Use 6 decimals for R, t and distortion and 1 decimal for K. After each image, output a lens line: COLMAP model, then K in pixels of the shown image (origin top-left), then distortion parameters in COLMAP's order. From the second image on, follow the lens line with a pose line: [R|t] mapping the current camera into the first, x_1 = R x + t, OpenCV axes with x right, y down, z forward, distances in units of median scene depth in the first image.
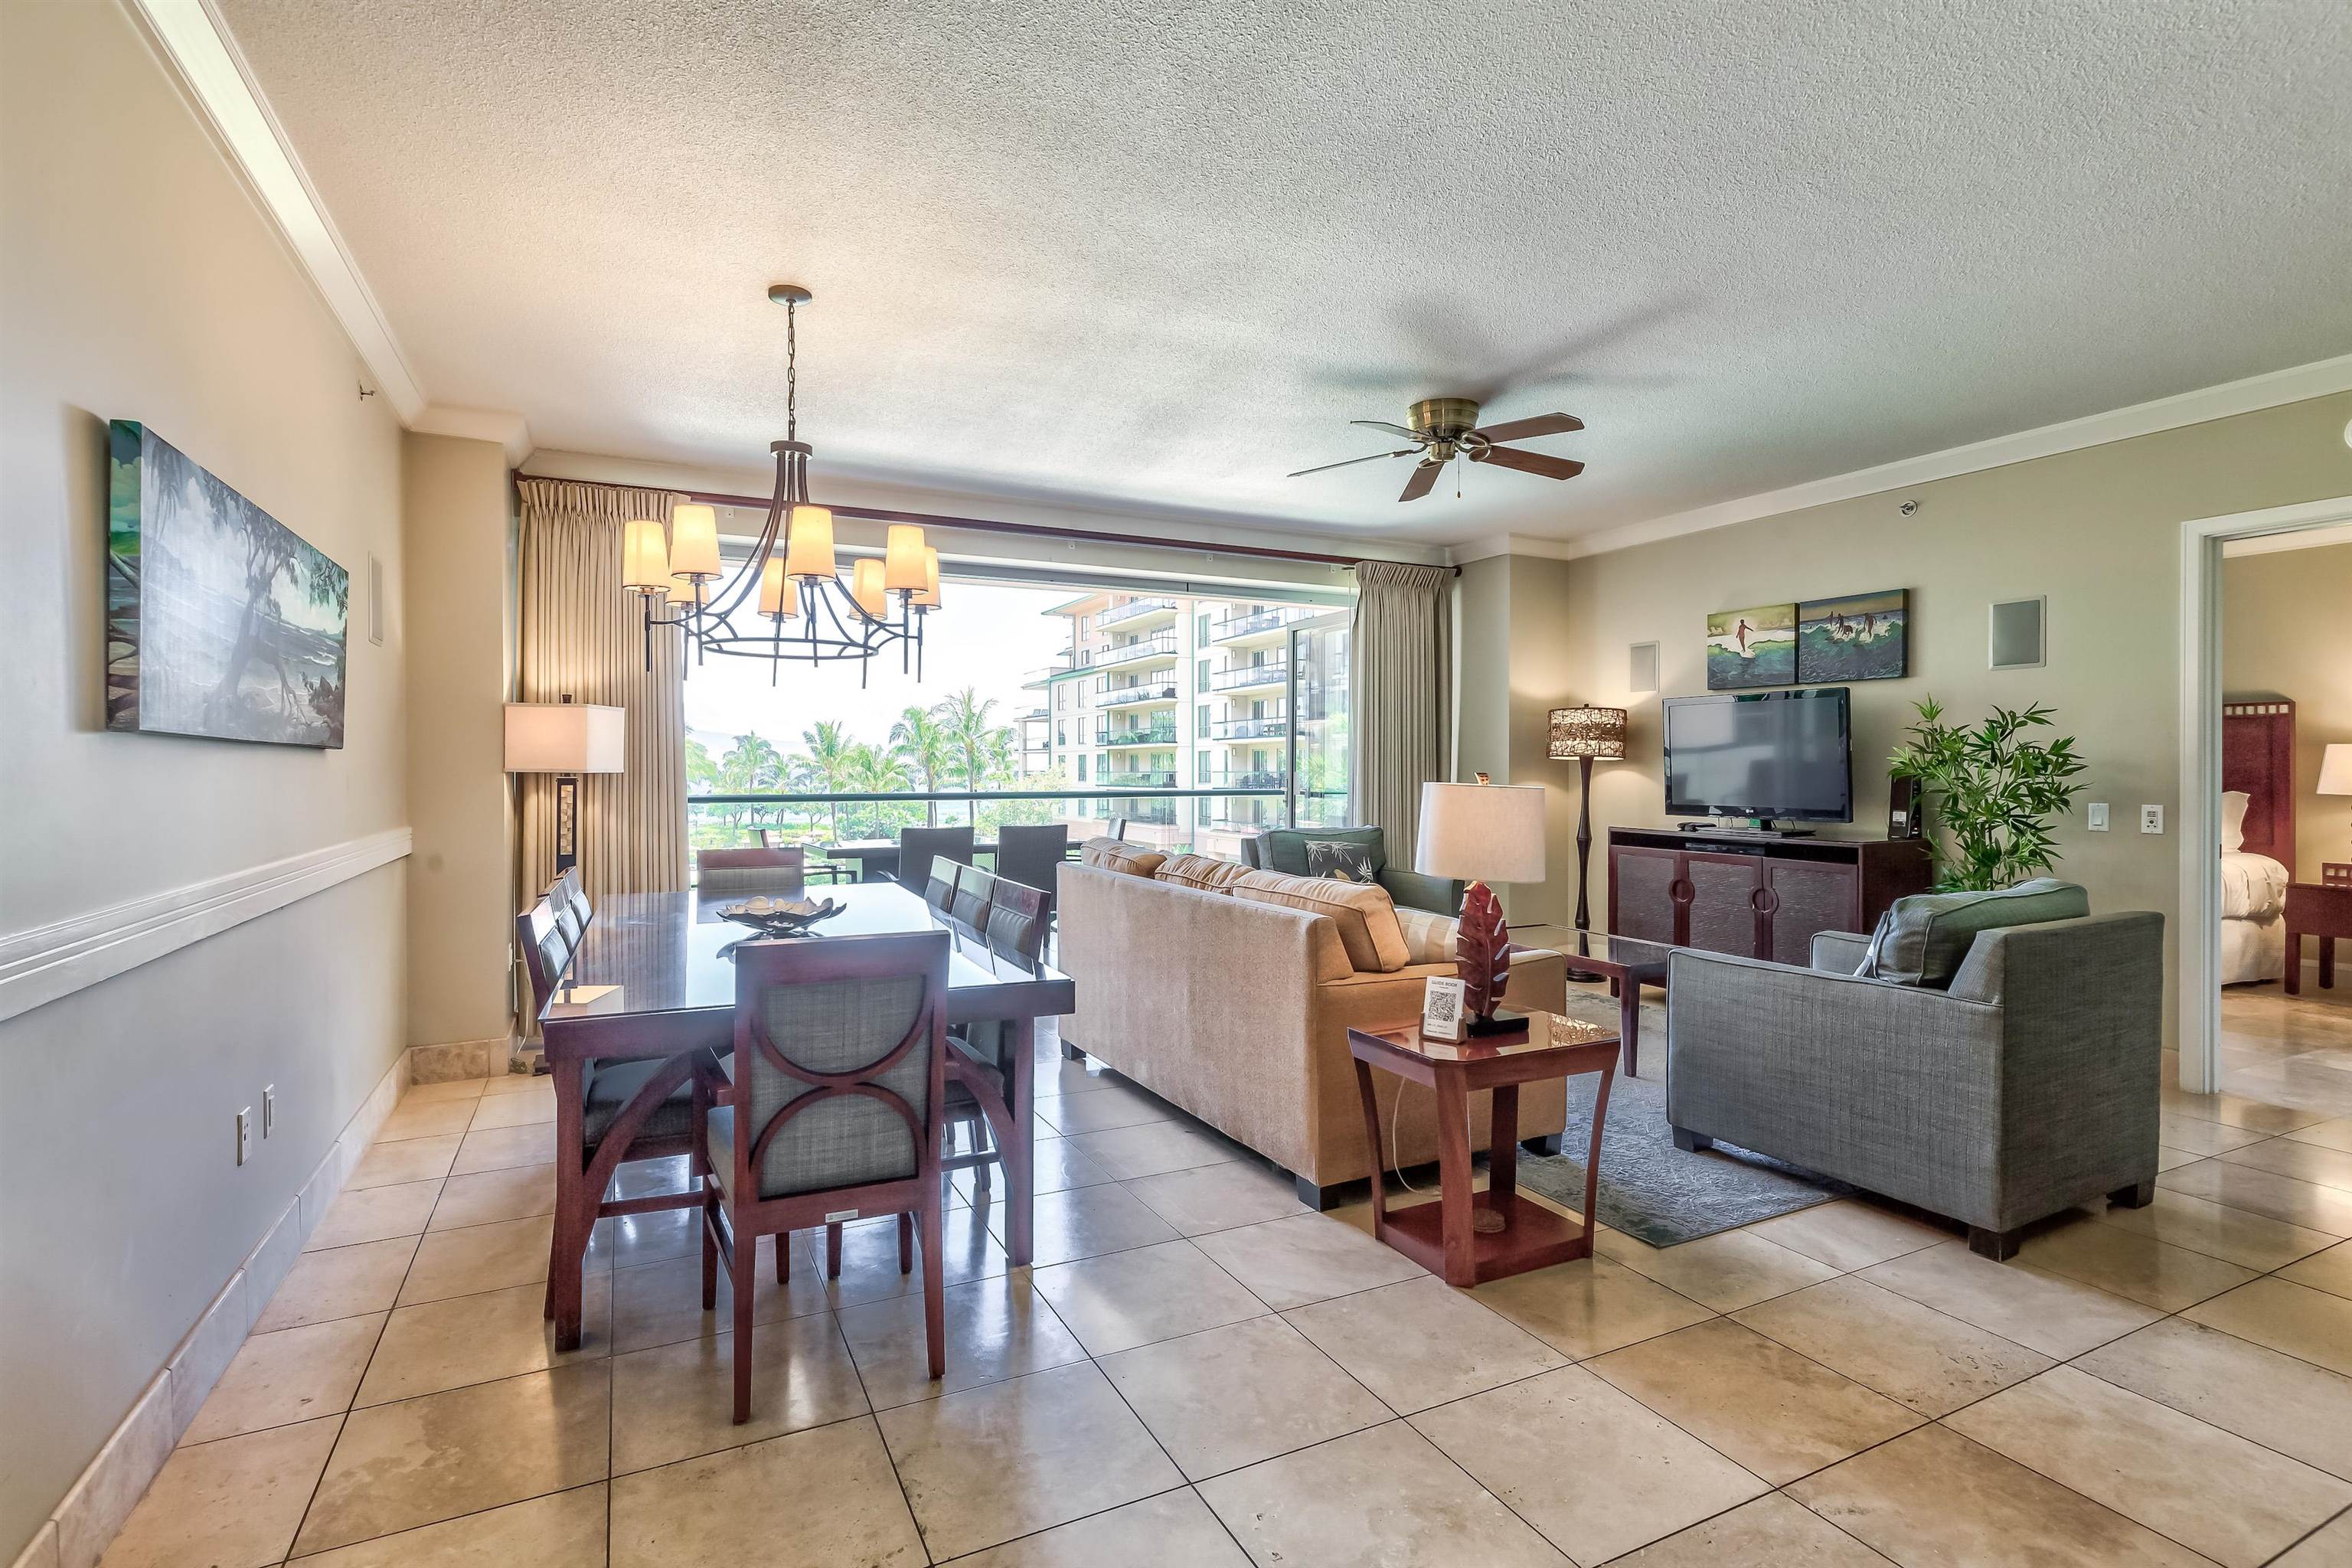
lens RADIAL K [[1124.4, 0, 1170.1], [0, 1124.4, 782.1], [0, 0, 1]] dist [-0.005726, -0.001419]
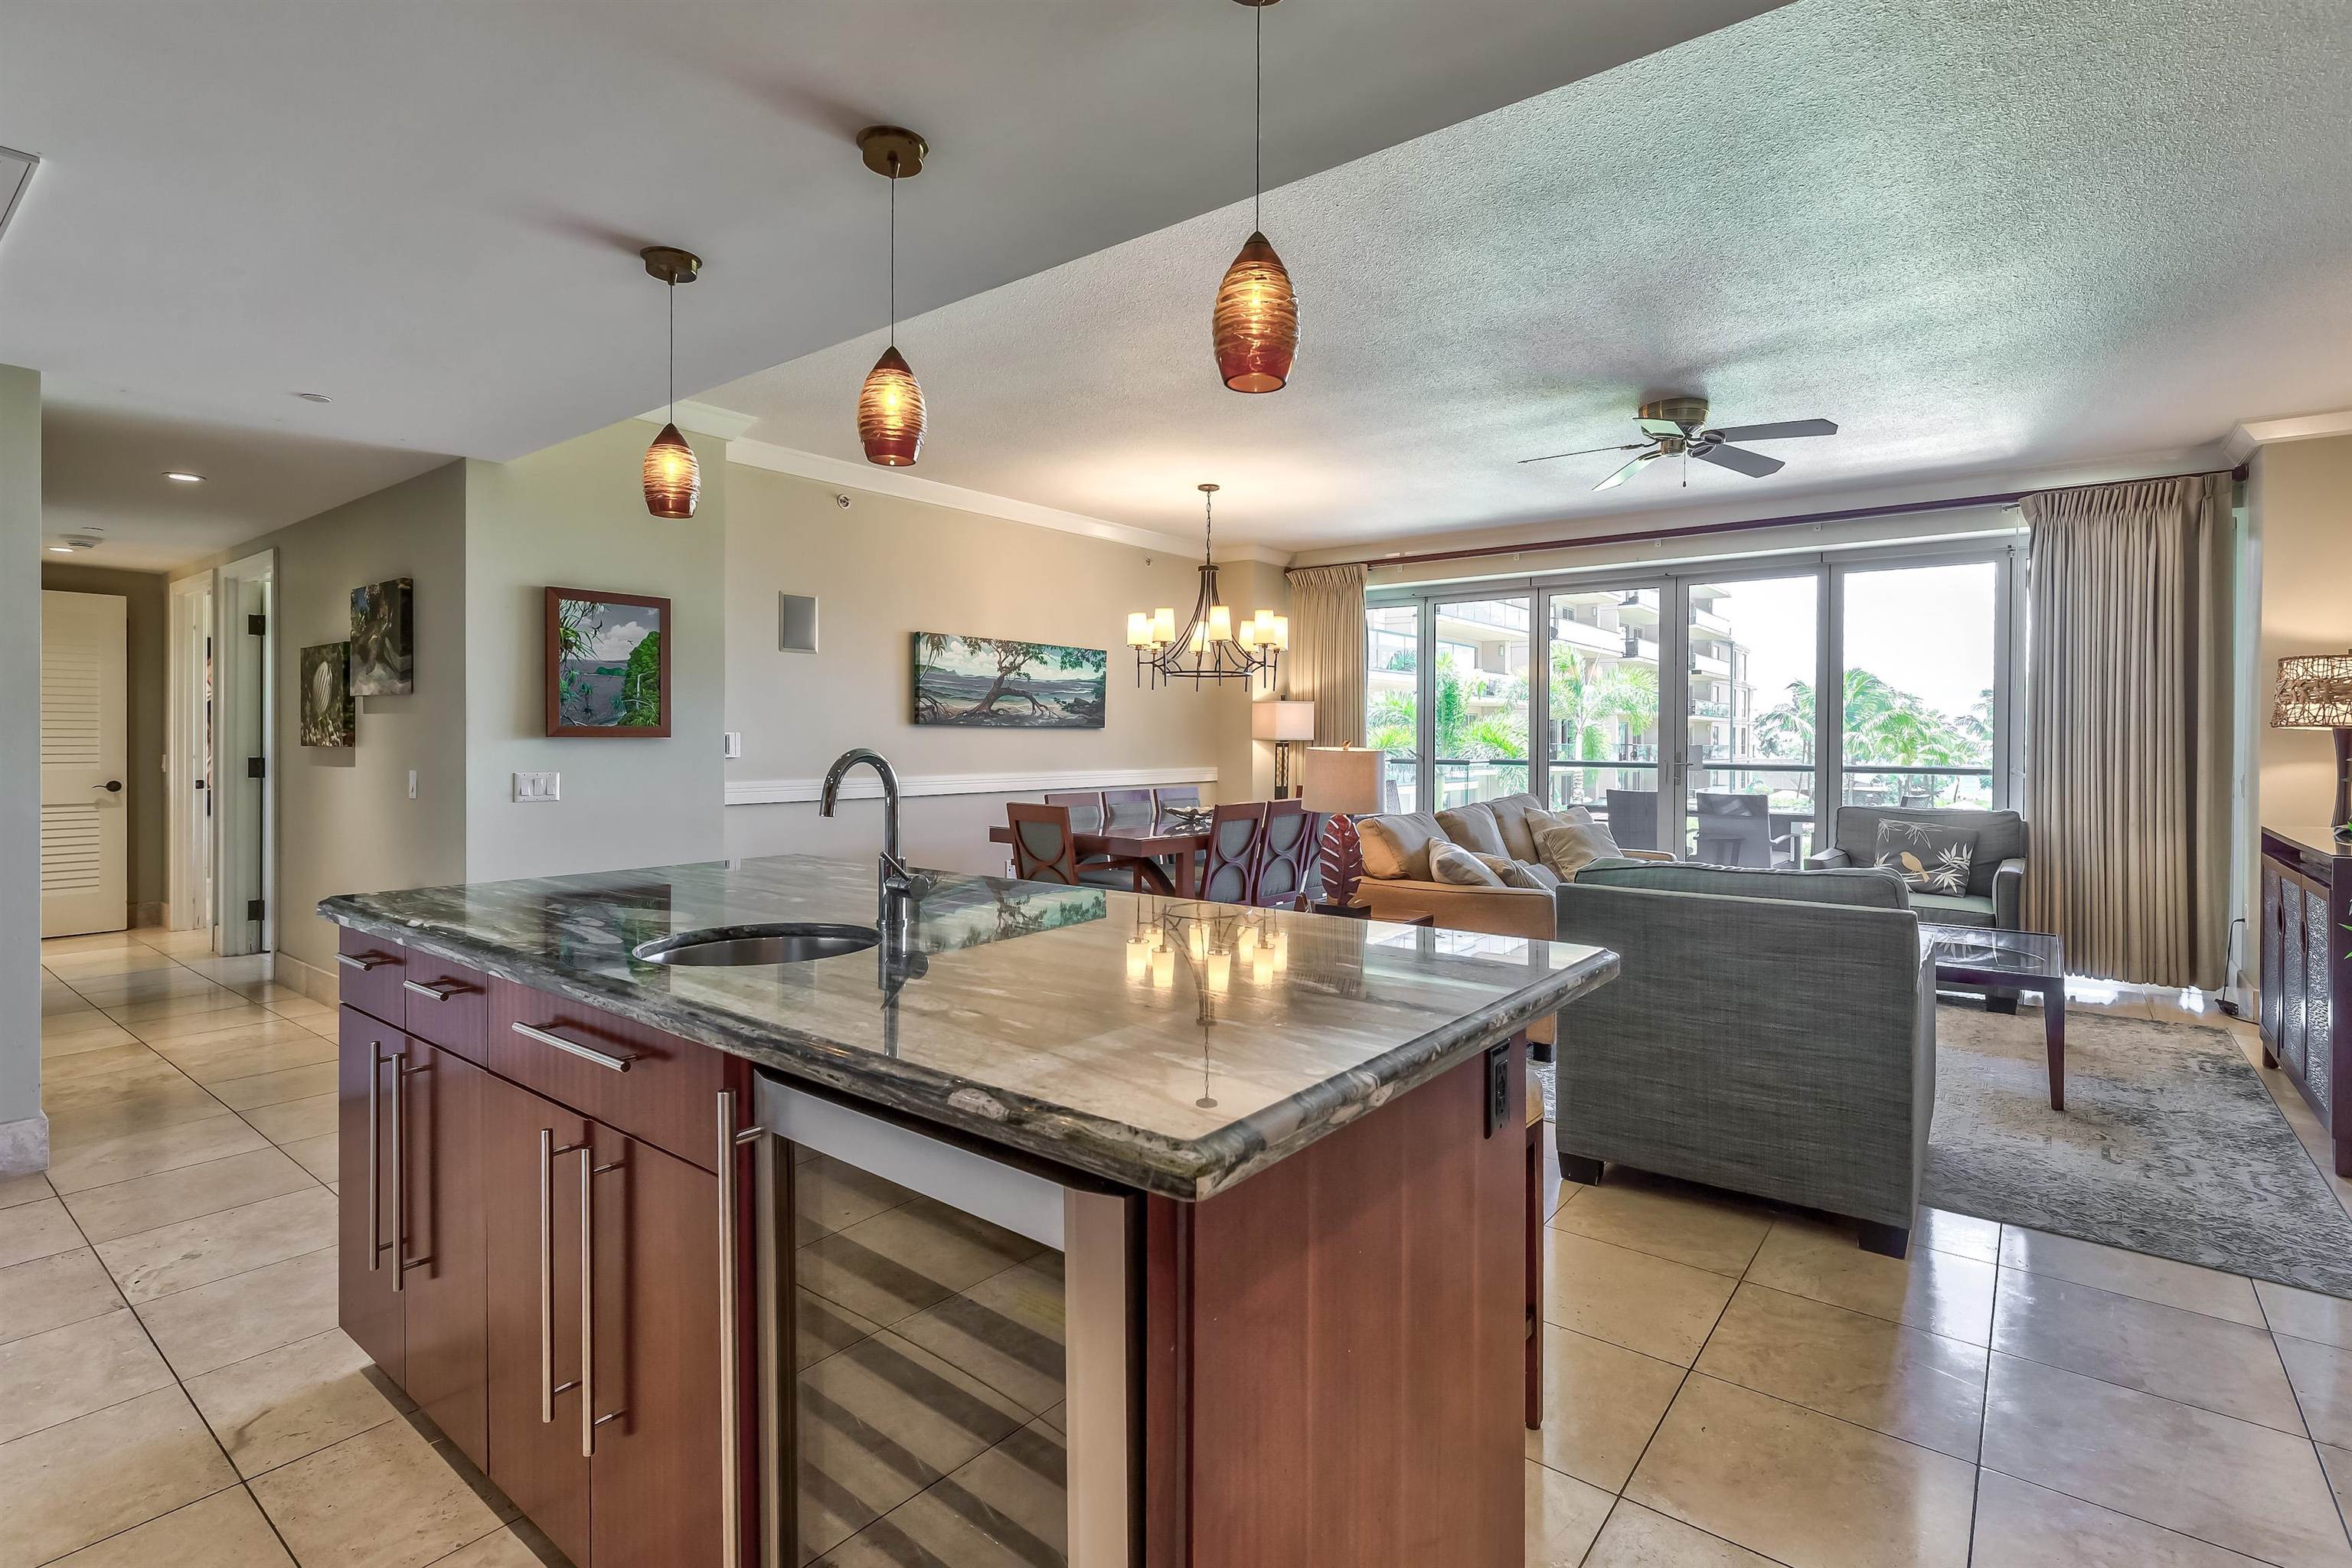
lens RADIAL K [[1131.4, 0, 1180.7], [0, 1131.4, 729.9], [0, 0, 1]] dist [0.012910, -0.000470]
pose [[0.449289, -0.002676, -0.893382, 0.903913], [-0.016594, 0.999798, -0.011340, -0.001453], [0.893232, 0.019920, 0.449154, 0.077154]]
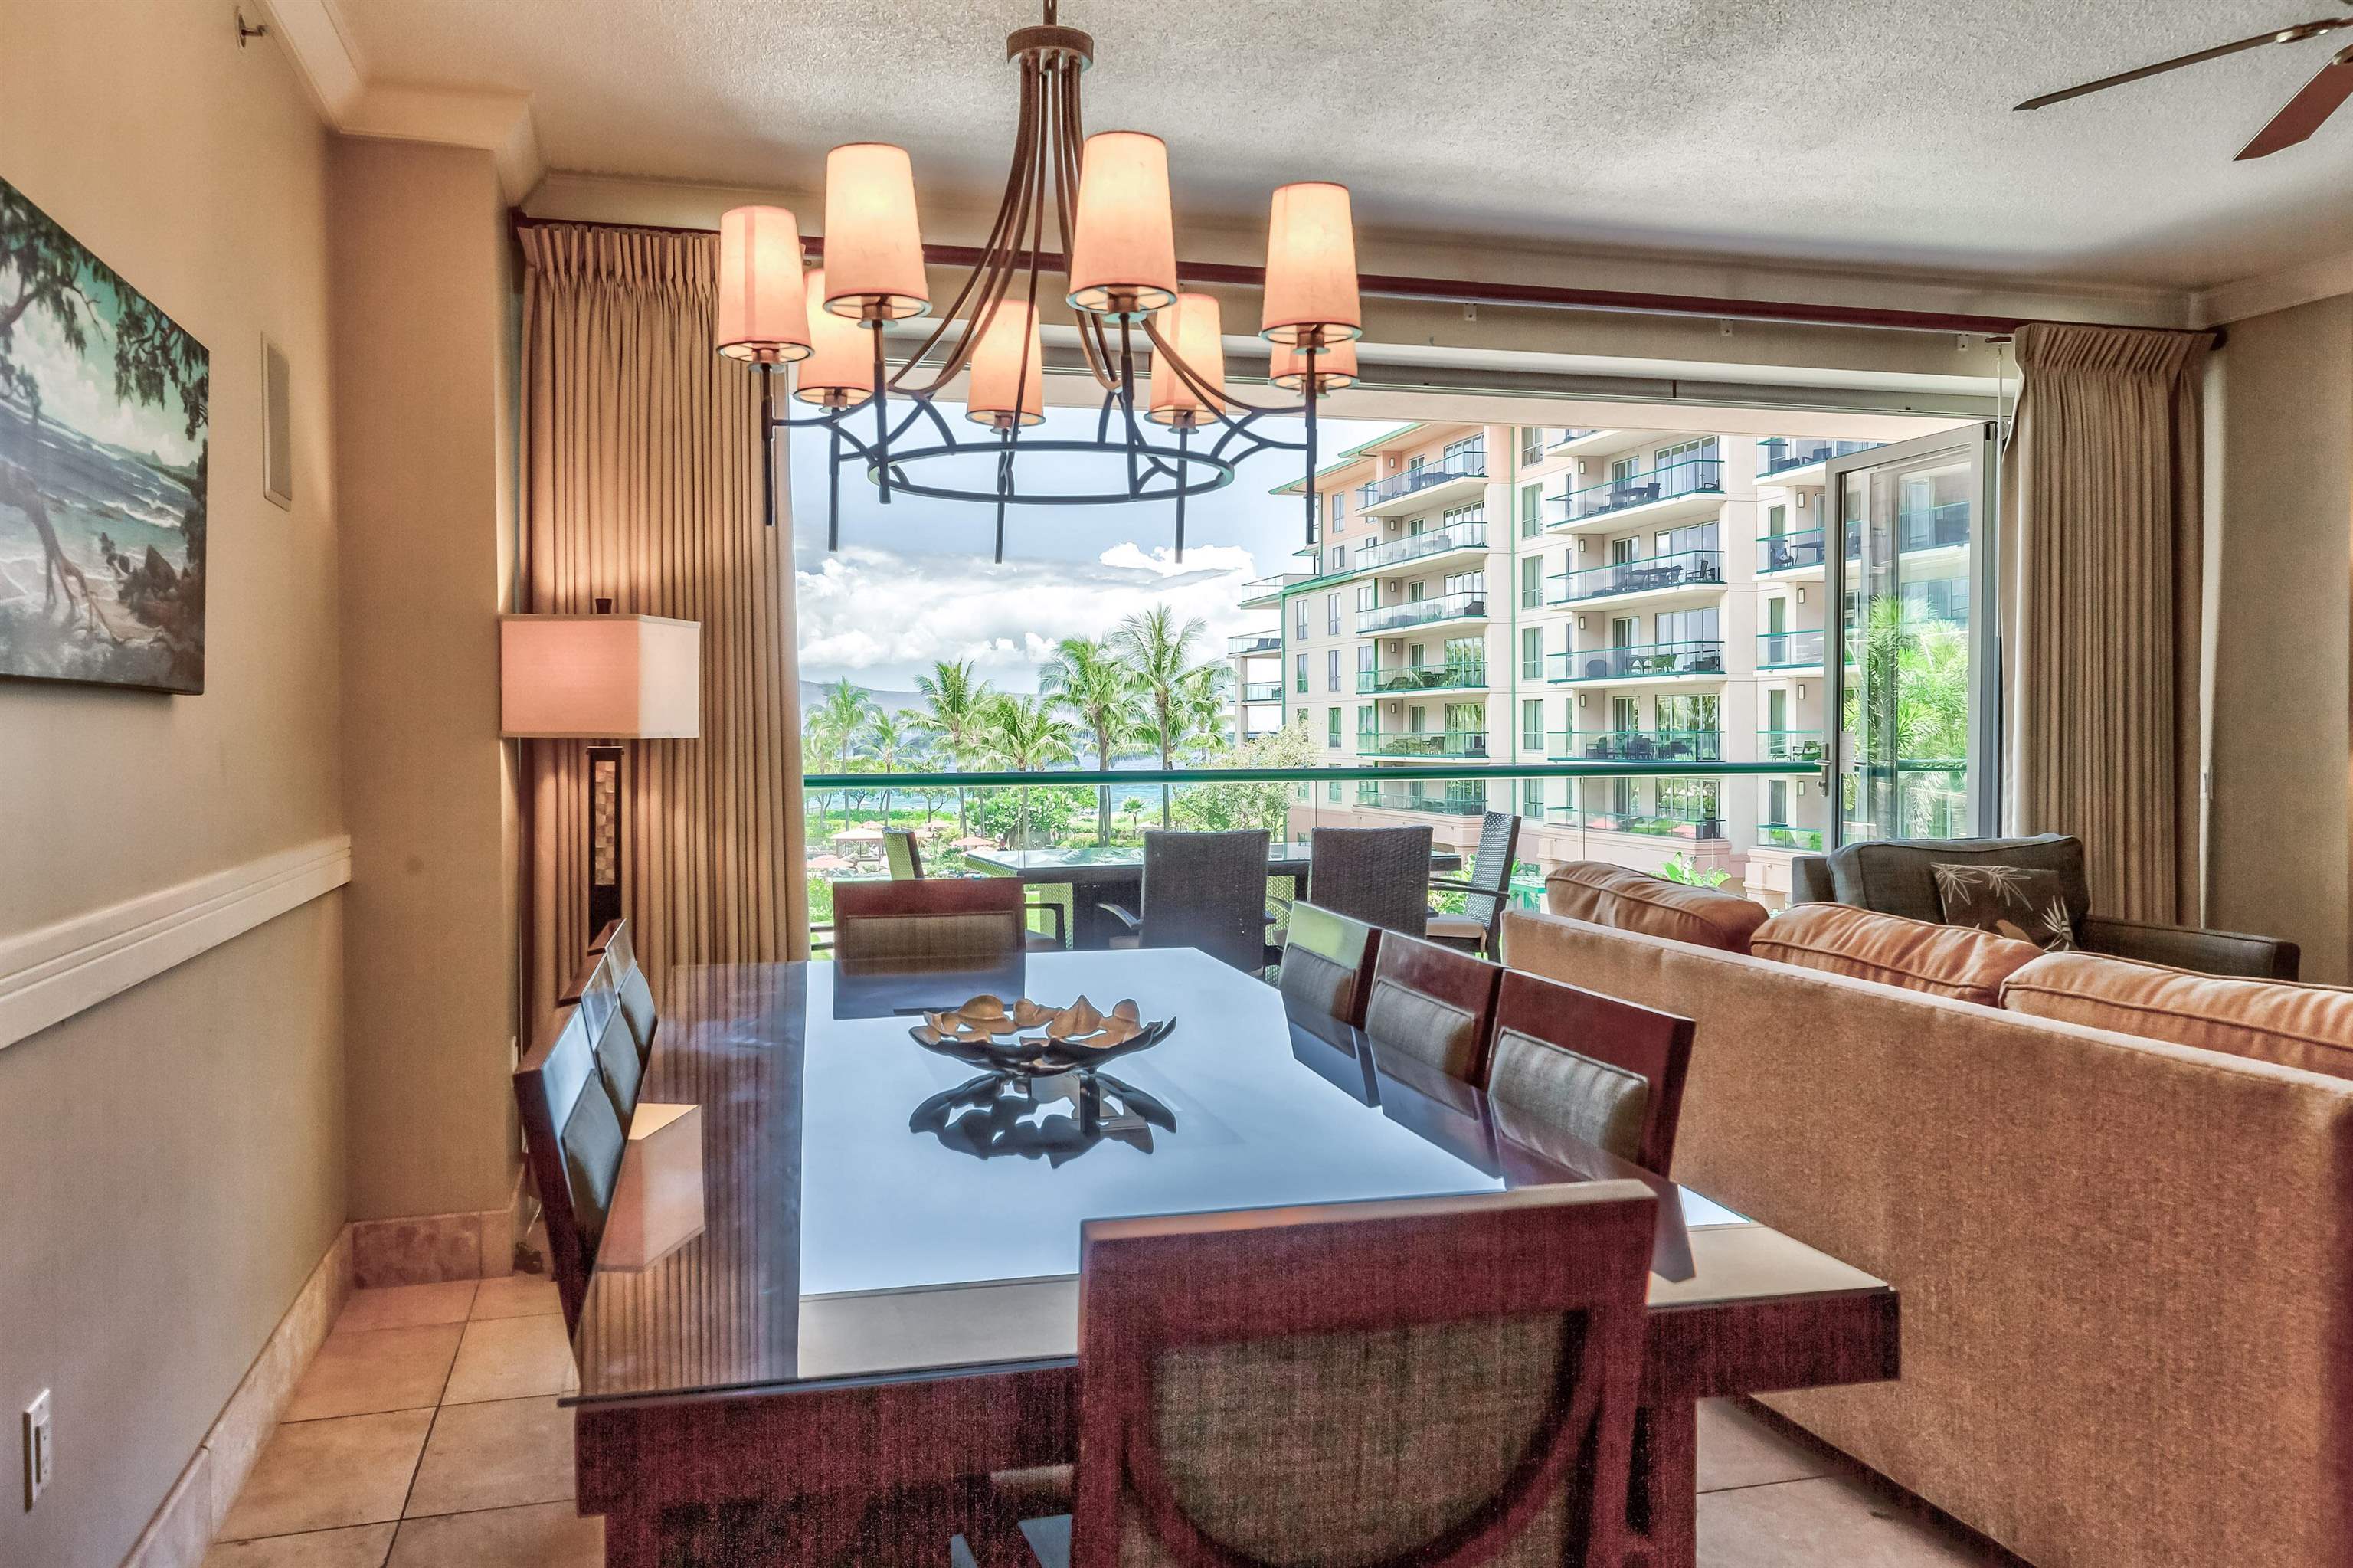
lens RADIAL K [[1718.1, 0, 1166.4], [0, 1718.1, 775.1], [0, 0, 1]] dist [-0.017204, 0.035289]
pose [[0.985522, -0.000942, -0.169547, -0.117863], [0.003437, 0.999890, 0.014422, -0.001825], [0.169514, -0.014796, 0.985417, 0.207431]]
